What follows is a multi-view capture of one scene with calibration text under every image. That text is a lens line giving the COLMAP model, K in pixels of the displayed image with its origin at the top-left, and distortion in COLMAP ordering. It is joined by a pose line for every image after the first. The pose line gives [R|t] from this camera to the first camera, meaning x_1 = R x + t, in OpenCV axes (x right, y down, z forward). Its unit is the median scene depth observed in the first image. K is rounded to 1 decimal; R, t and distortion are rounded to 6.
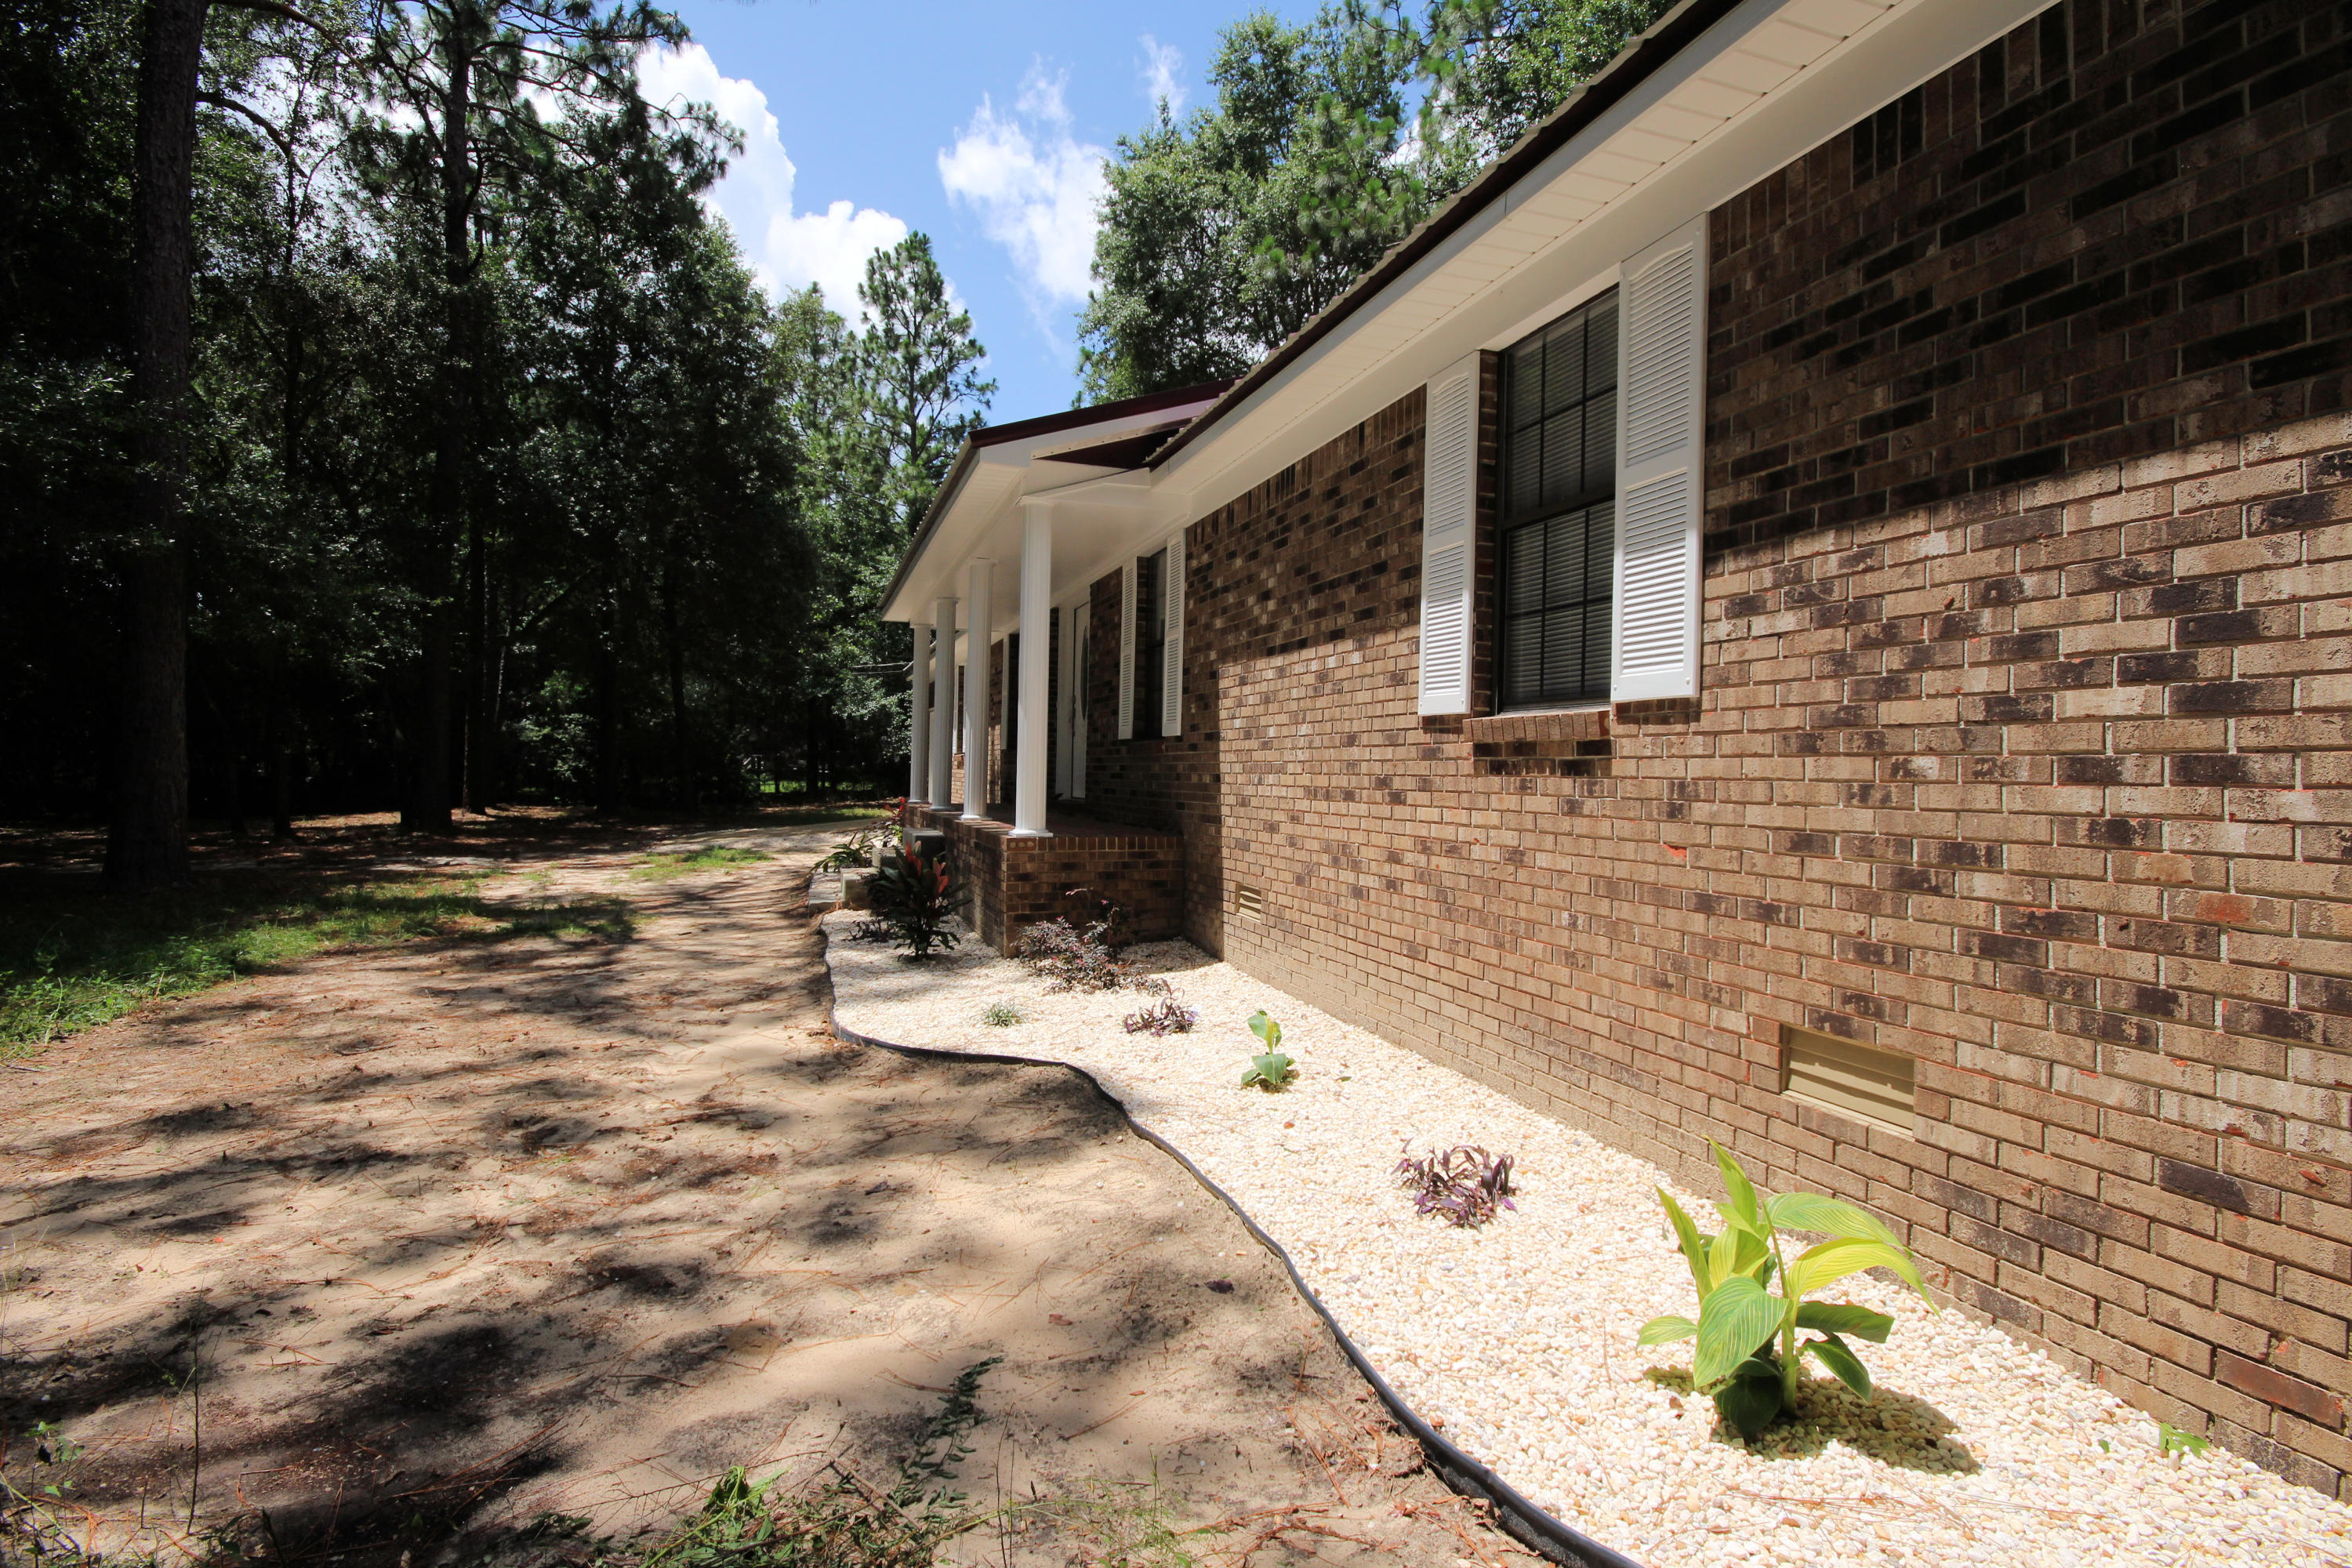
lens RADIAL K [[1095.7, 0, 1191.3], [0, 1095.7, 782.2], [0, 0, 1]] dist [-0.000741, -0.005375]
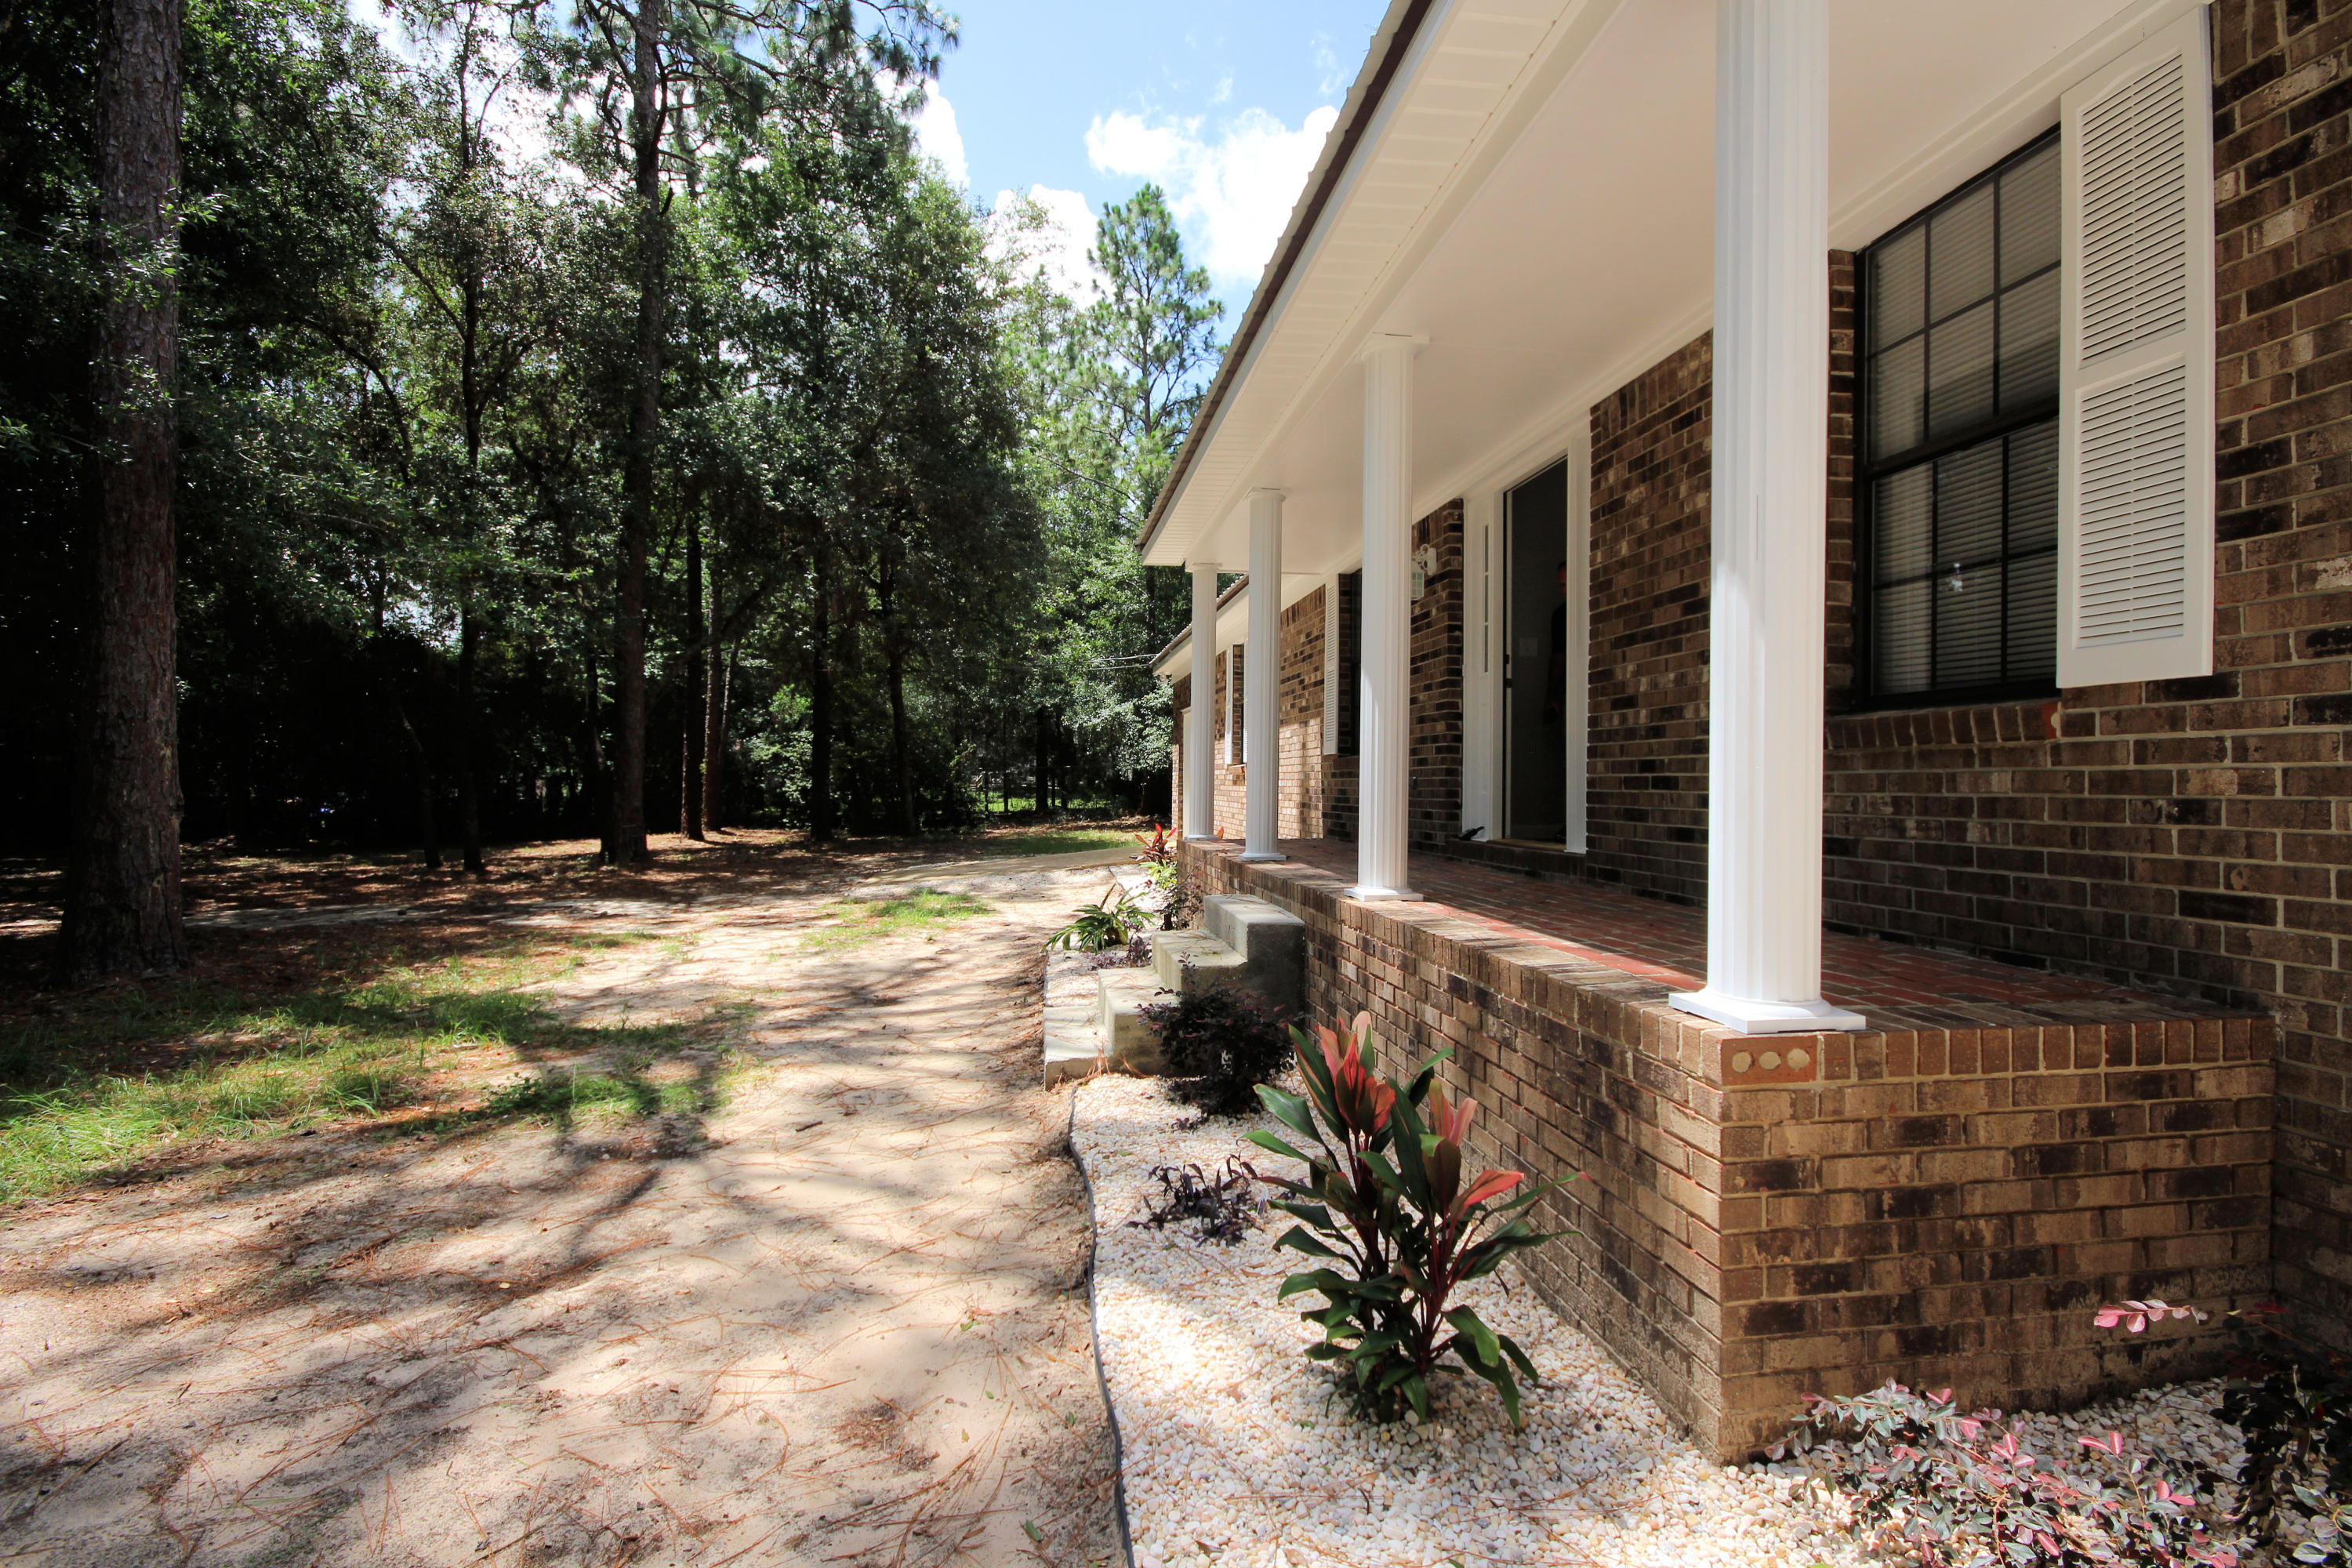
lens RADIAL K [[1095.7, 0, 1179.2], [0, 1095.7, 763.3], [0, 0, 1]] dist [-0.000741, -0.005375]
pose [[0.978544, -0.015848, -0.205429, -0.093603], [0.009876, 0.999499, -0.030066, -0.004837], [0.205803, 0.027392, 0.978210, 0.265416]]
